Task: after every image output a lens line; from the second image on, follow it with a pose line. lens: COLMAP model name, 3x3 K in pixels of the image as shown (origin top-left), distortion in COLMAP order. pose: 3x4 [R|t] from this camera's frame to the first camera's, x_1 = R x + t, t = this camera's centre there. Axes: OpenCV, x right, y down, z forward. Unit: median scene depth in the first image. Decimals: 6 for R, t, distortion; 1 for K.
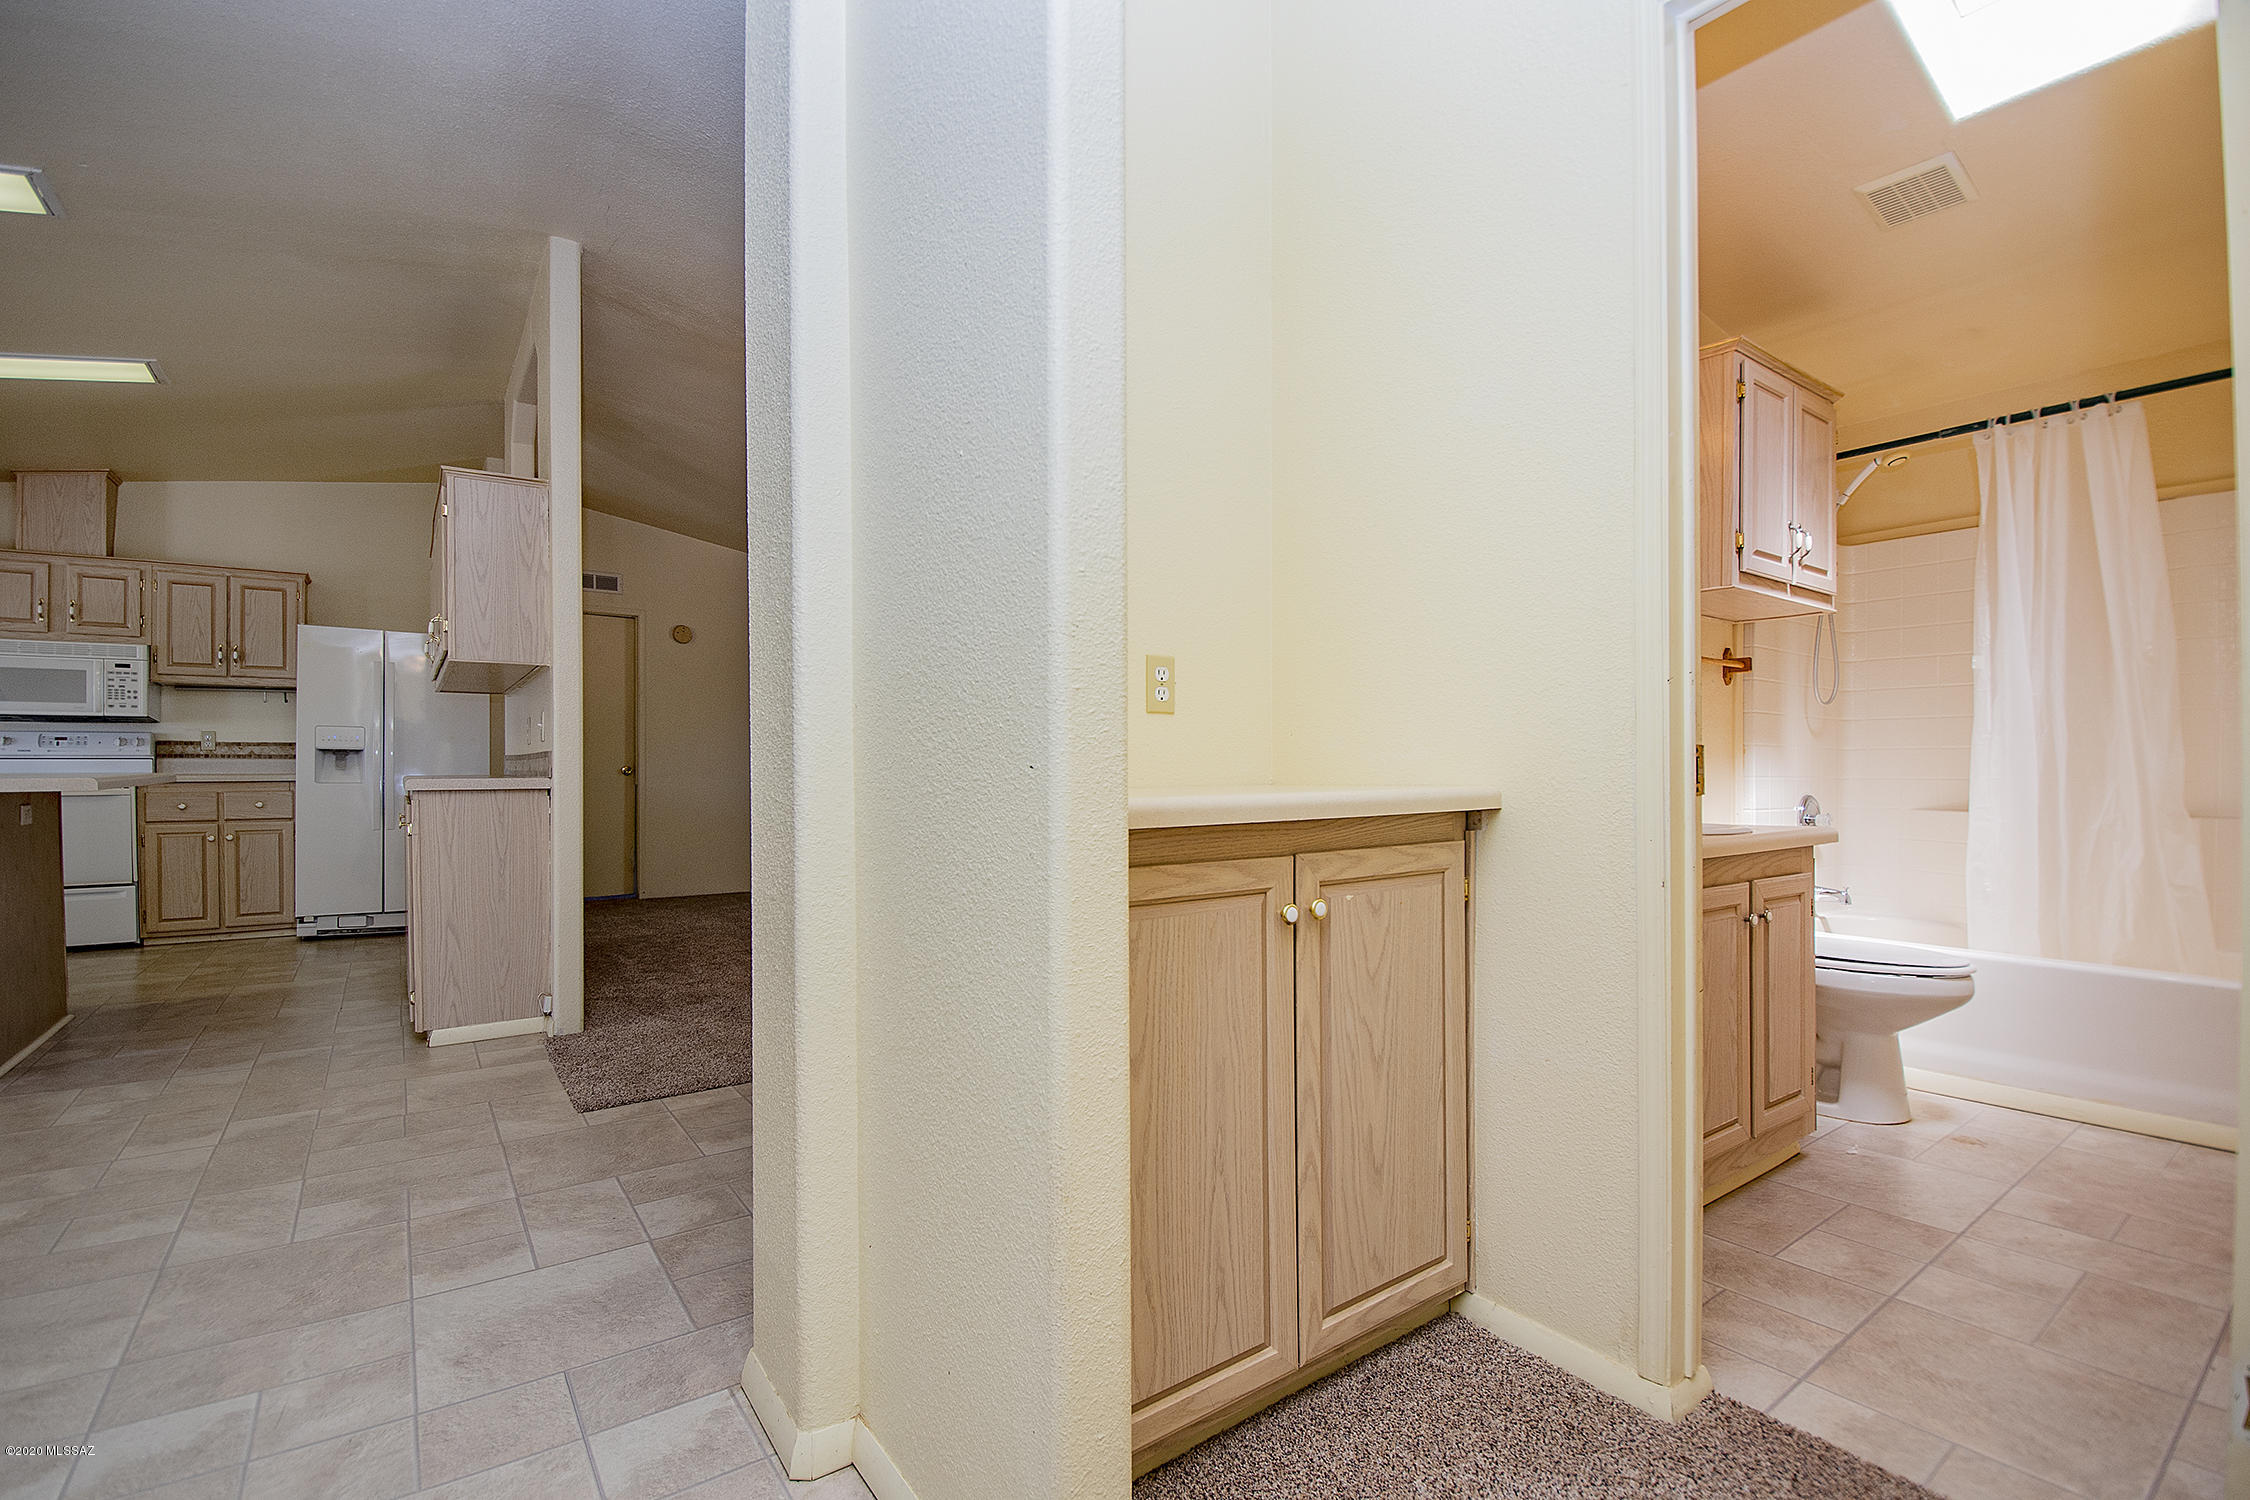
lens RADIAL K [[1008.2, 0, 1155.9], [0, 1008.2, 780.8], [0, 0, 1]] dist [-0.008926, -0.010516]
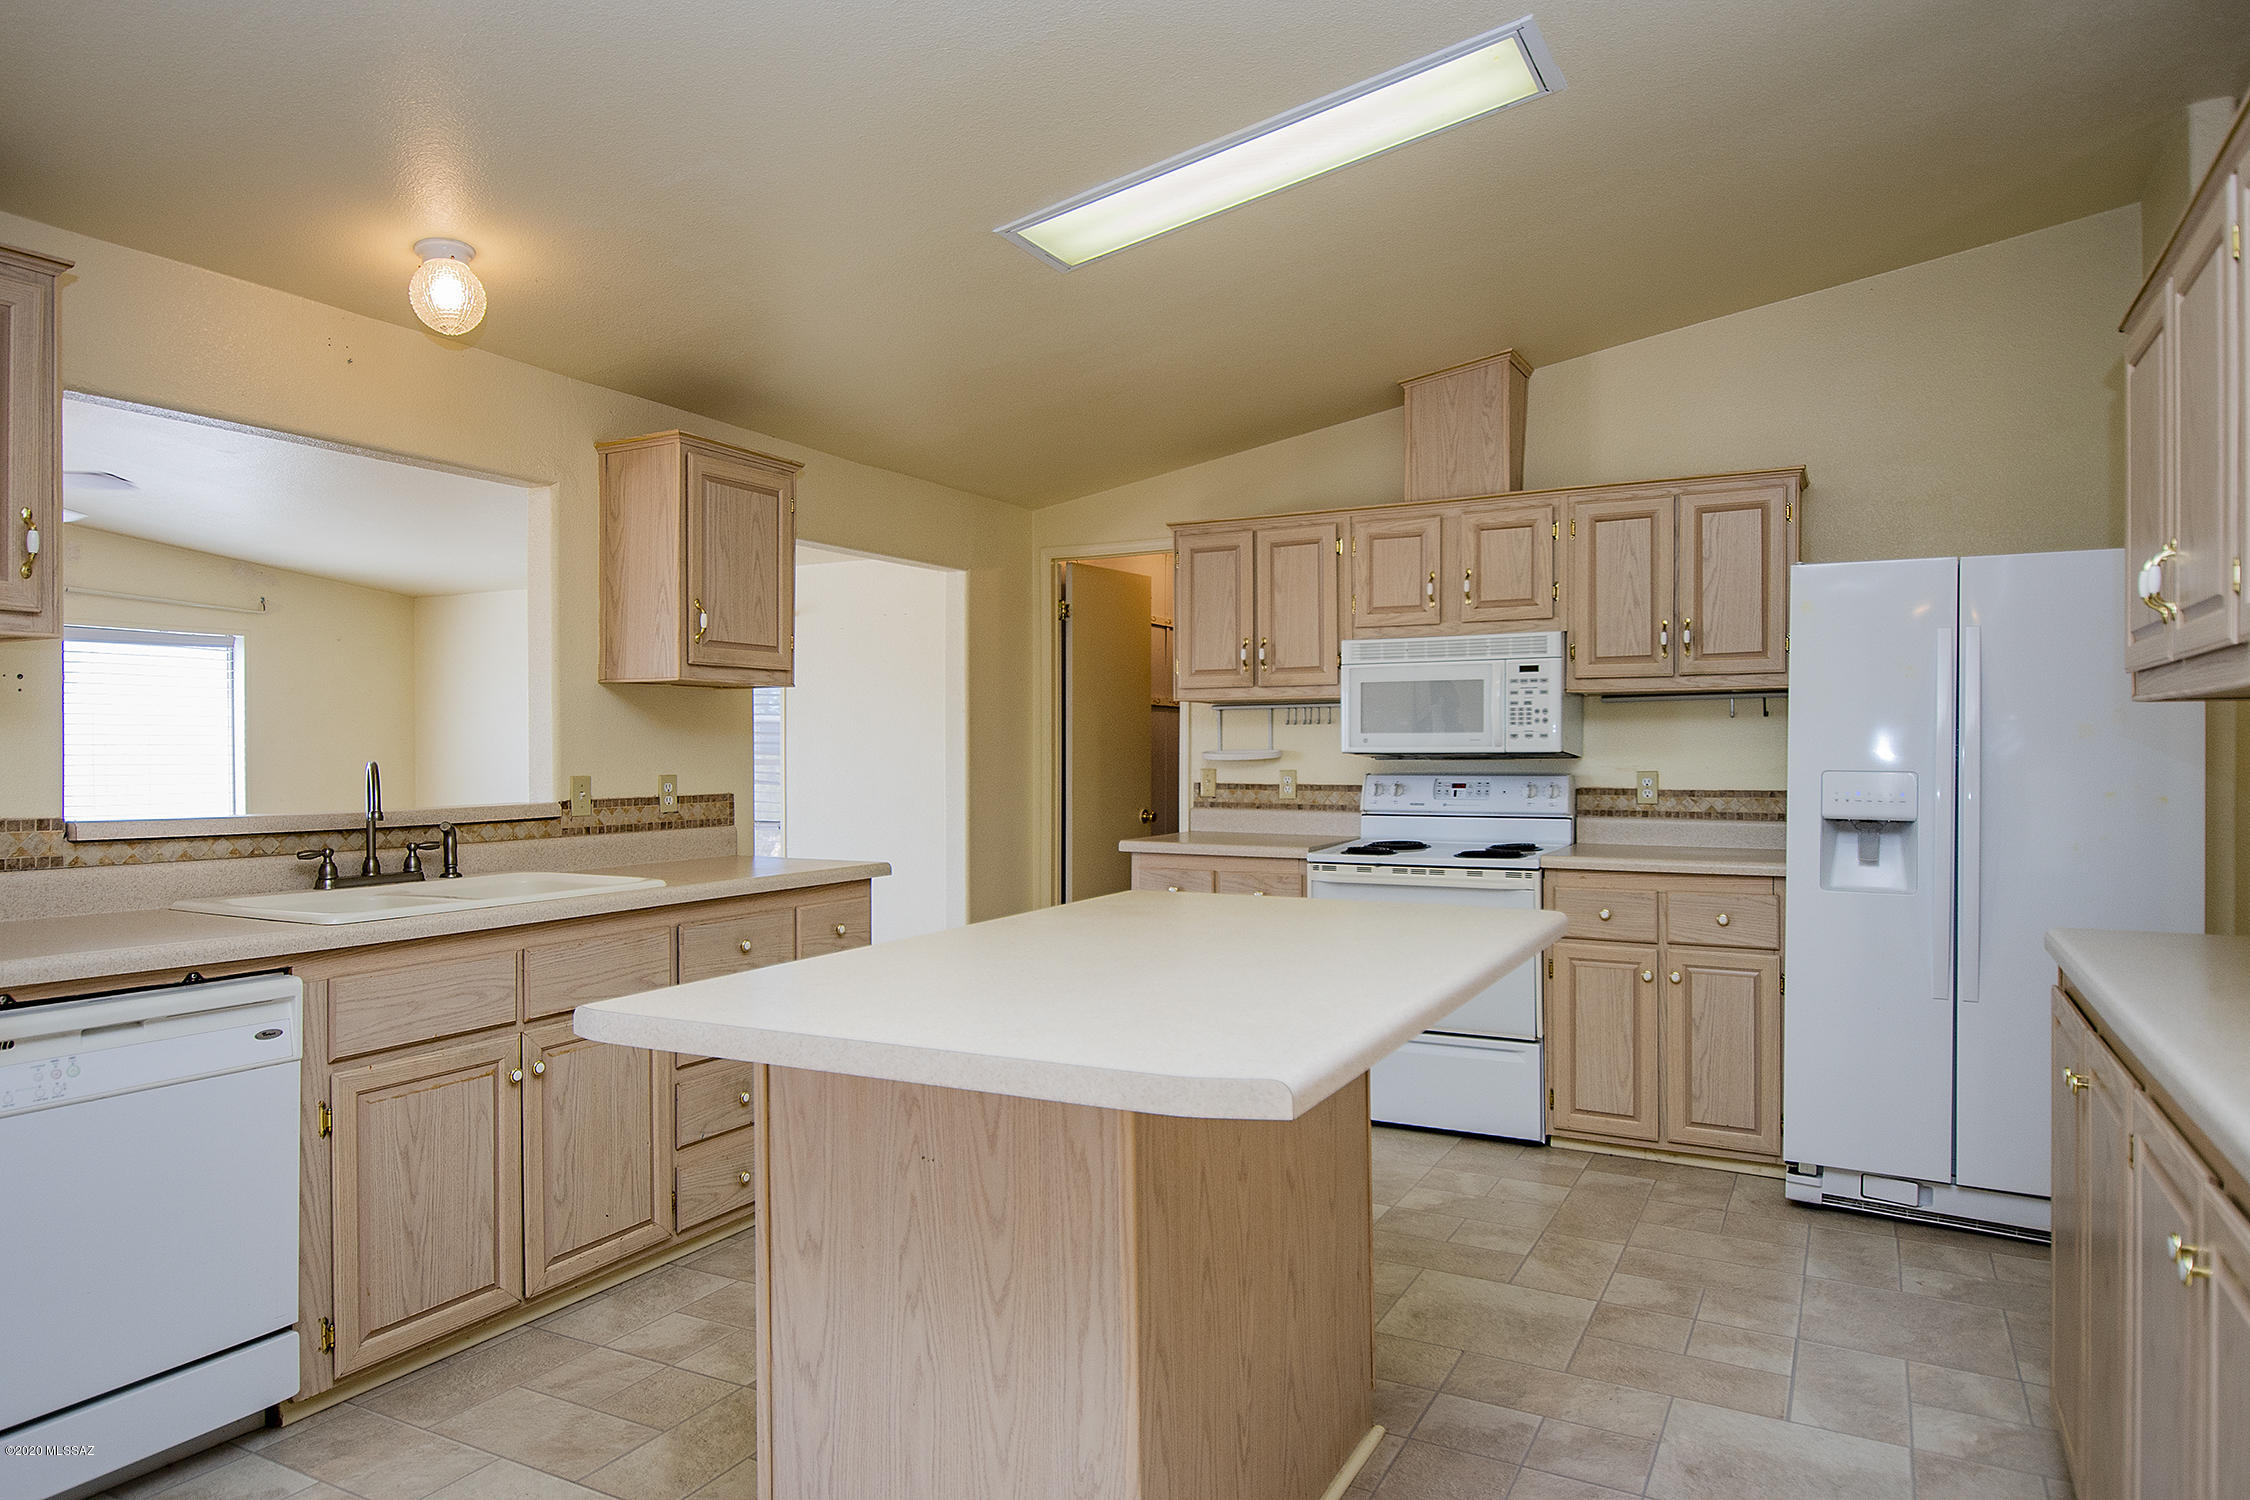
lens RADIAL K [[1377.3, 0, 1129.0], [0, 1377.3, 752.2], [0, 0, 1]] dist [0.011390, -0.000022]
pose [[0.420394, -0.000296, -0.907342, -0.564562], [-0.008779, 0.999952, -0.004393, -0.087432], [0.907299, 0.009812, 0.420371, 0.619090]]
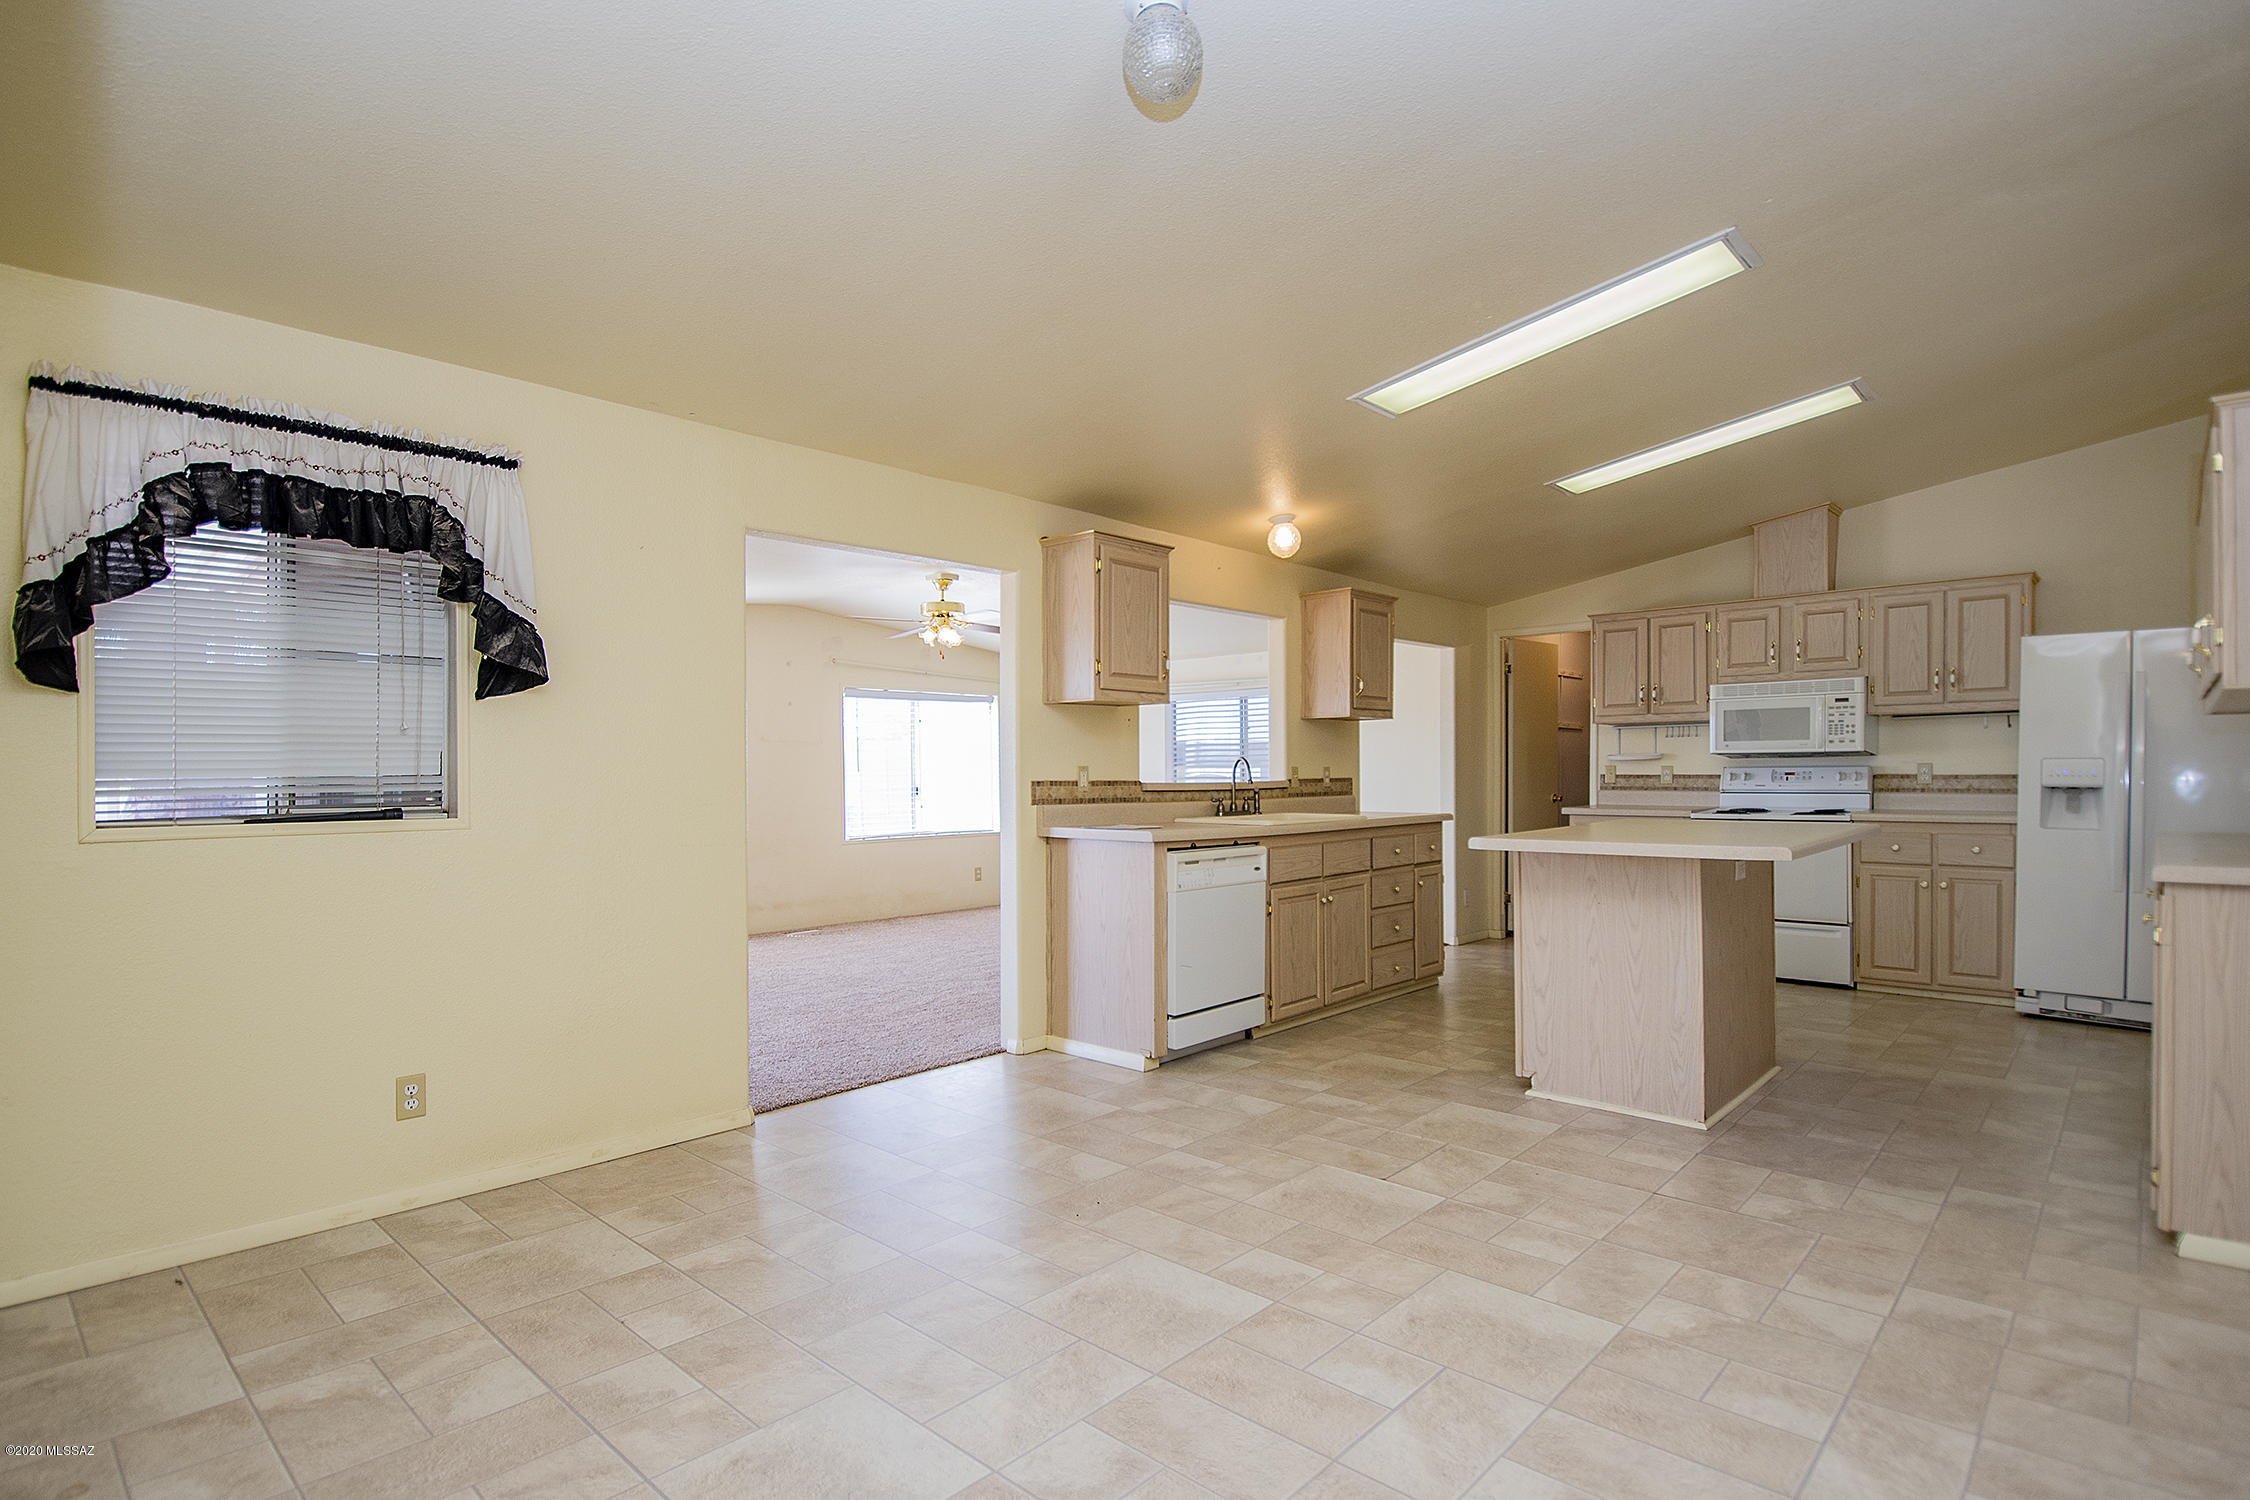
lens RADIAL K [[1129.2, 0, 1117.7], [0, 1129.2, 784.5], [0, 0, 1]] dist [0.009341, -0.017505]
pose [[0.173128, 0.010436, -0.984844, -0.094400], [-0.004648, 0.999941, 0.009779, -0.059006], [0.984888, 0.002885, 0.173166, 0.139115]]
